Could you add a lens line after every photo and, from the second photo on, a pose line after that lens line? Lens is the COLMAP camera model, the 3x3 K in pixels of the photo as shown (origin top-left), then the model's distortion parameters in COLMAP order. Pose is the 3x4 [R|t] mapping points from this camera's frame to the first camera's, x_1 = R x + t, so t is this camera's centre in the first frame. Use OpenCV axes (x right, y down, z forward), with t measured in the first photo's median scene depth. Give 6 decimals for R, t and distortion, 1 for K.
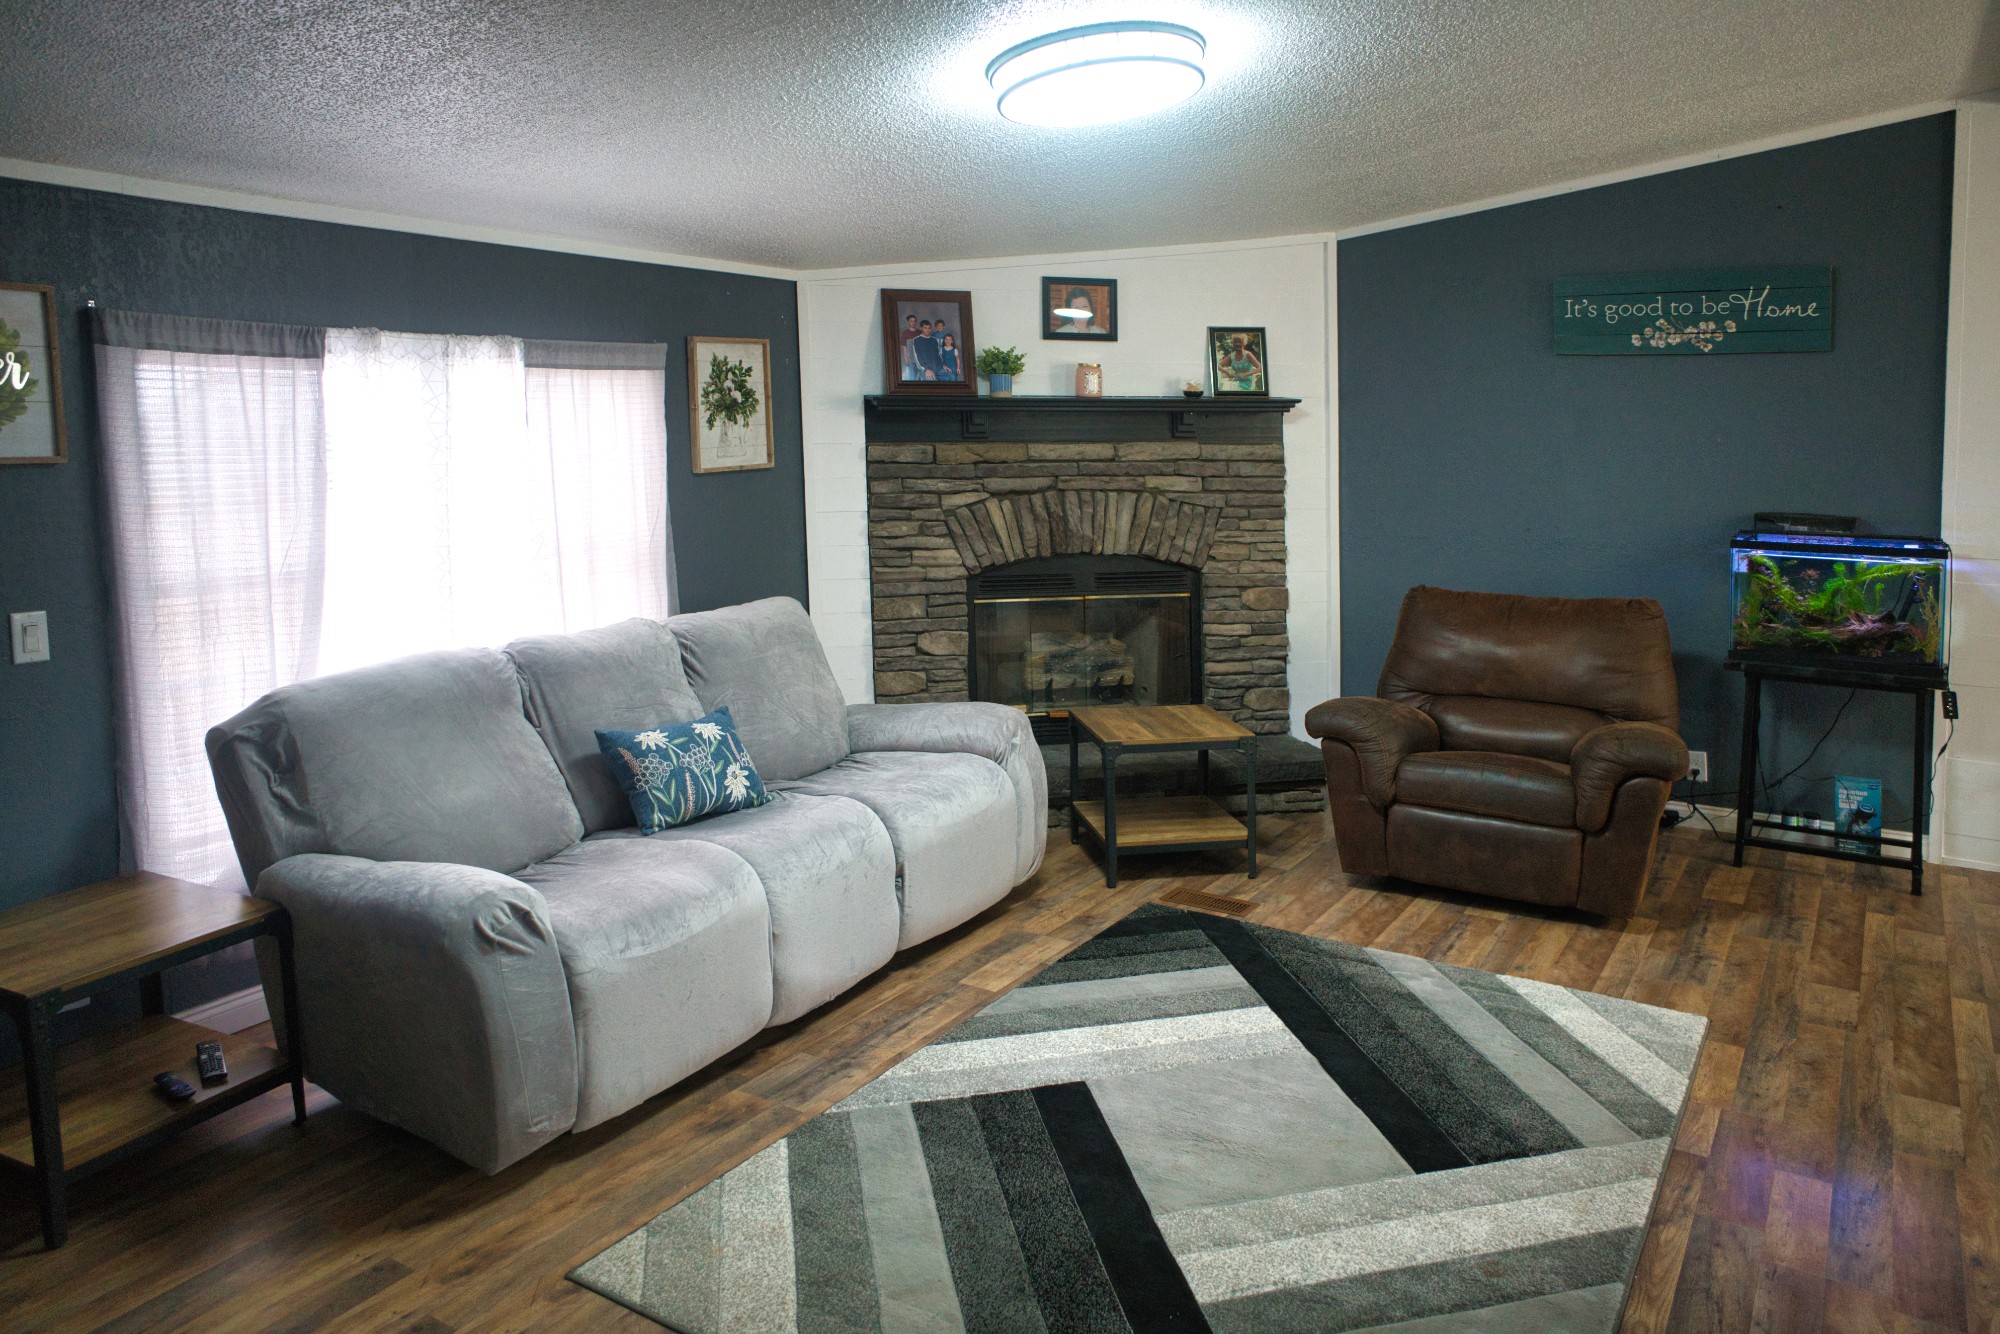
lens RADIAL K [[1384.5, 0, 1126.2], [0, 1384.5, 459.1], [0, 0, 1]] dist [-0.023787, 0.037616]
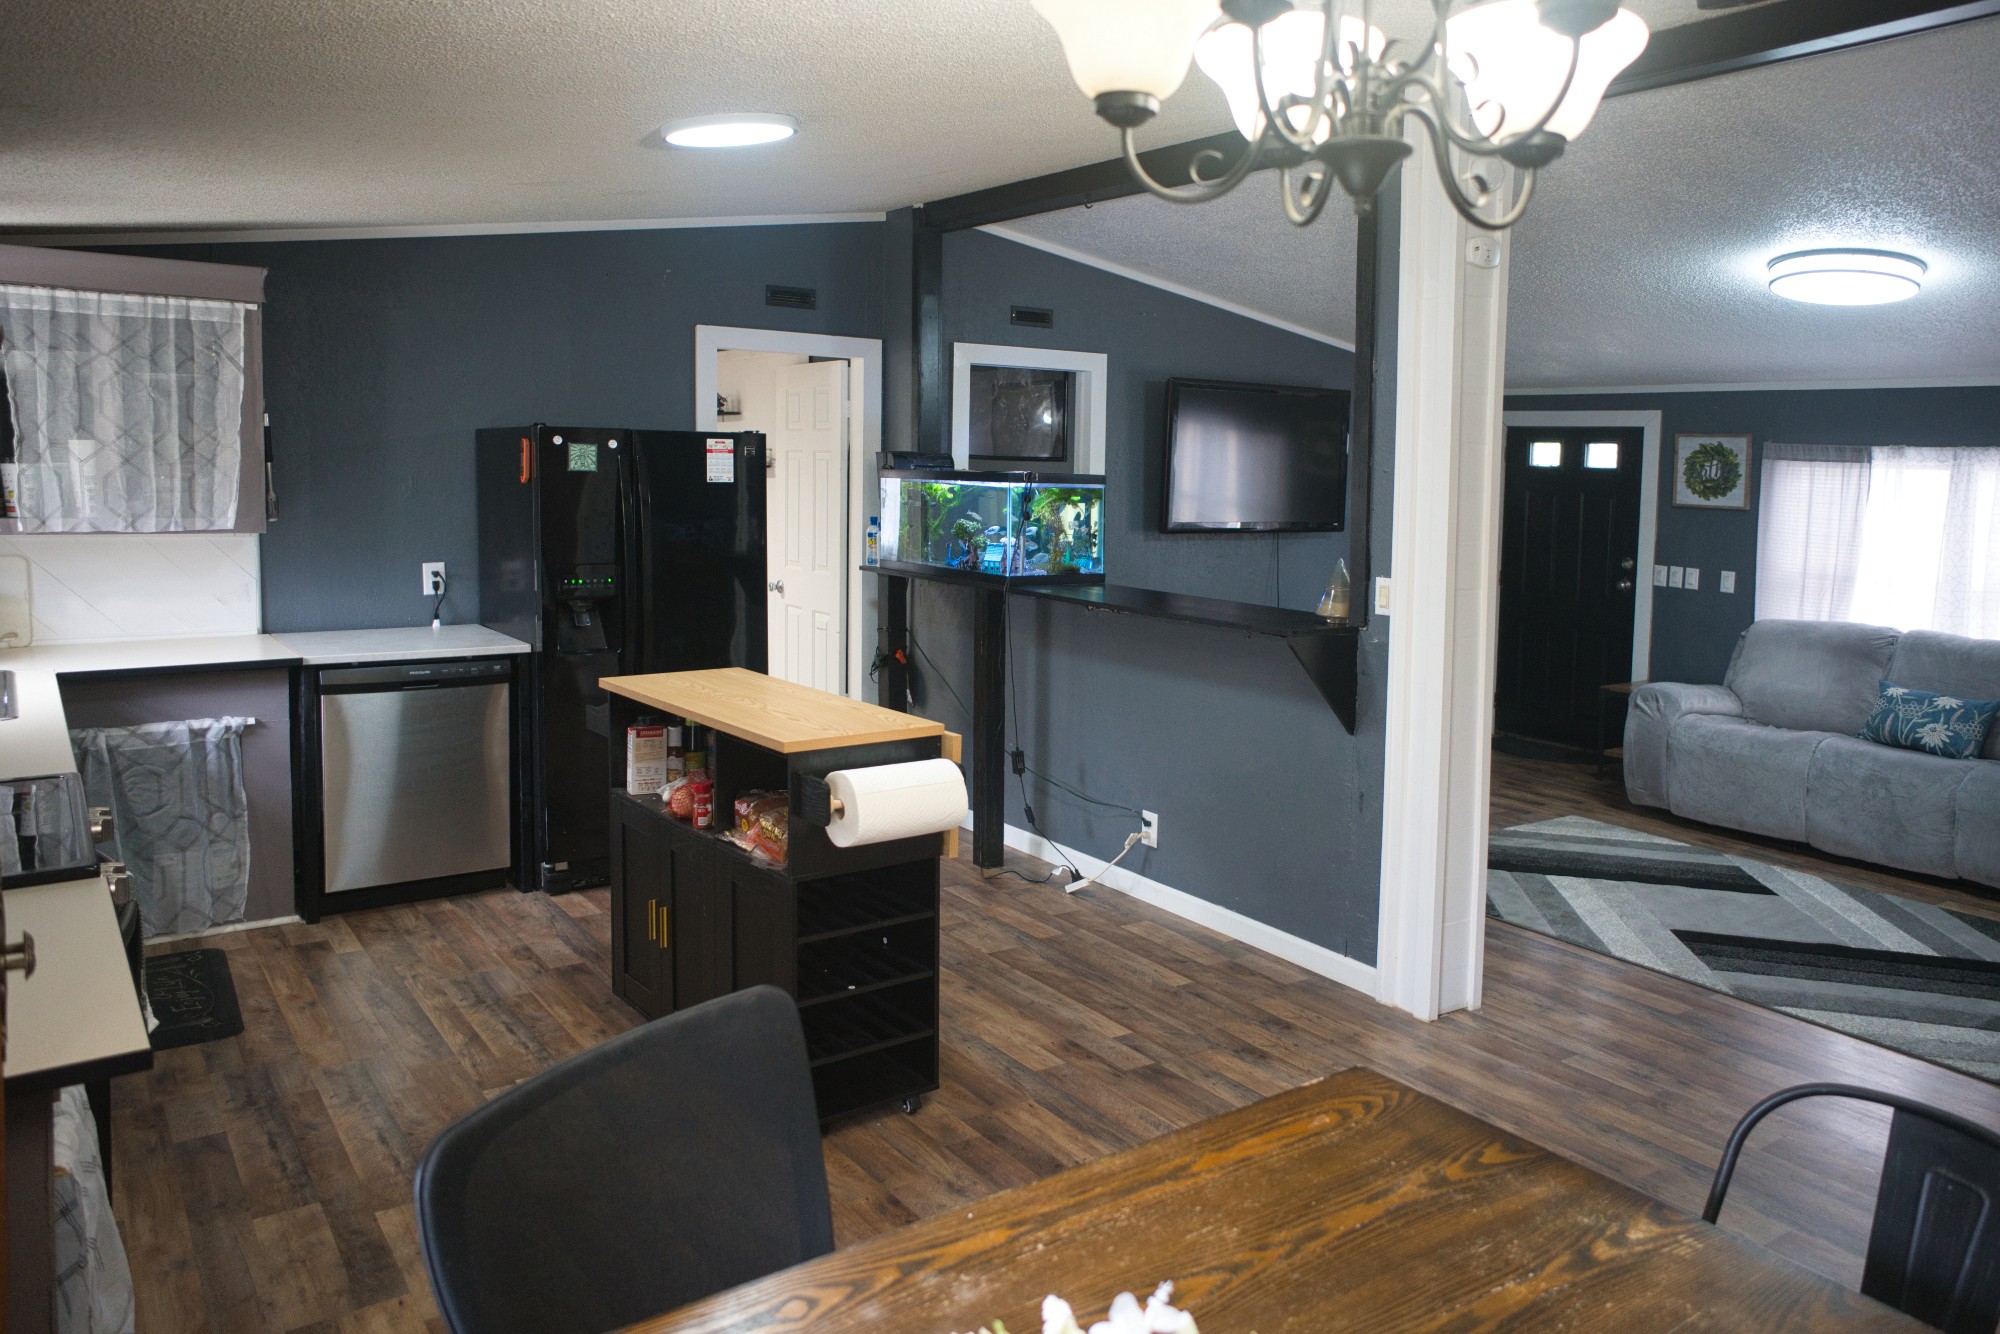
lens RADIAL K [[1384.5, 0, 1008.1], [0, 1384.5, 551.4], [0, 0, 1]] dist [-0.023787, 0.037616]
pose [[-0.386947, 0.038717, -0.921289, 1.031945], [-0.073424, 0.994652, 0.072639, -0.002351], [0.919174, 0.095753, -0.382035, 0.429429]]
